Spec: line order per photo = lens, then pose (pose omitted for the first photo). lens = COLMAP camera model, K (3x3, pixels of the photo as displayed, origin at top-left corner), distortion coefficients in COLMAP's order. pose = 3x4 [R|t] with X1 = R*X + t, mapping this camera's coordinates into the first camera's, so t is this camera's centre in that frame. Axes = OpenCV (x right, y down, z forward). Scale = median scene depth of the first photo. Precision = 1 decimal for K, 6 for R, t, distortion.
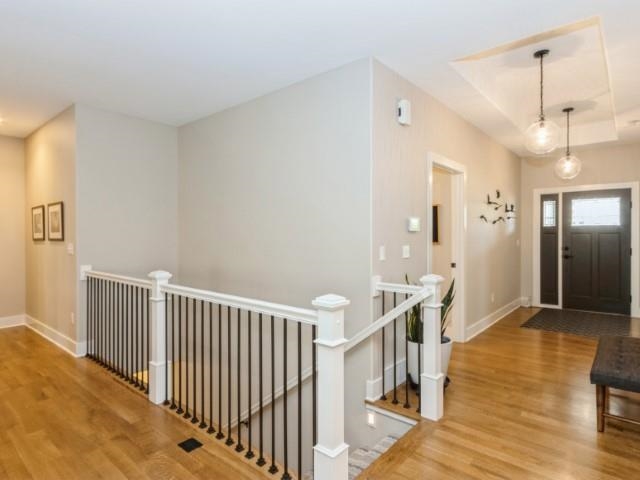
lens RADIAL K [[369.4, 0, 322.2], [0, 369.4, 237.9], [0, 0, 1]] dist [0.023885, 0.000445]
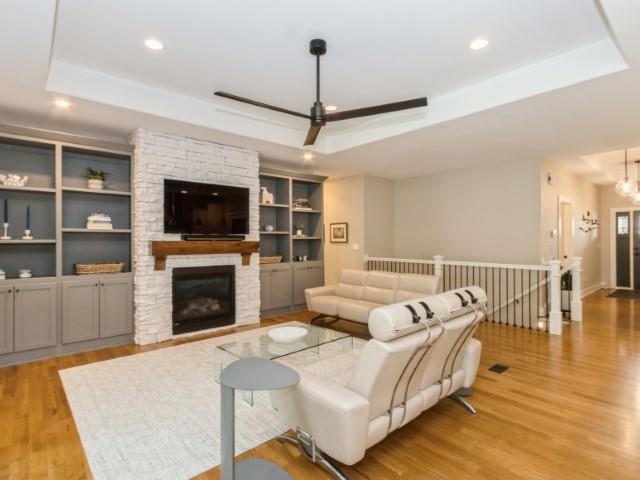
lens RADIAL K [[334.4, 0, 316.9], [0, 334.4, 239.1], [0, 0, 1]] dist [0.005339, 0.000276]
pose [[0.987391, -0.001015, -0.158295, -0.384788], [-0.000817, 0.999933, -0.011510, 0.006366], [0.158296, 0.011494, 0.987325, -0.515353]]
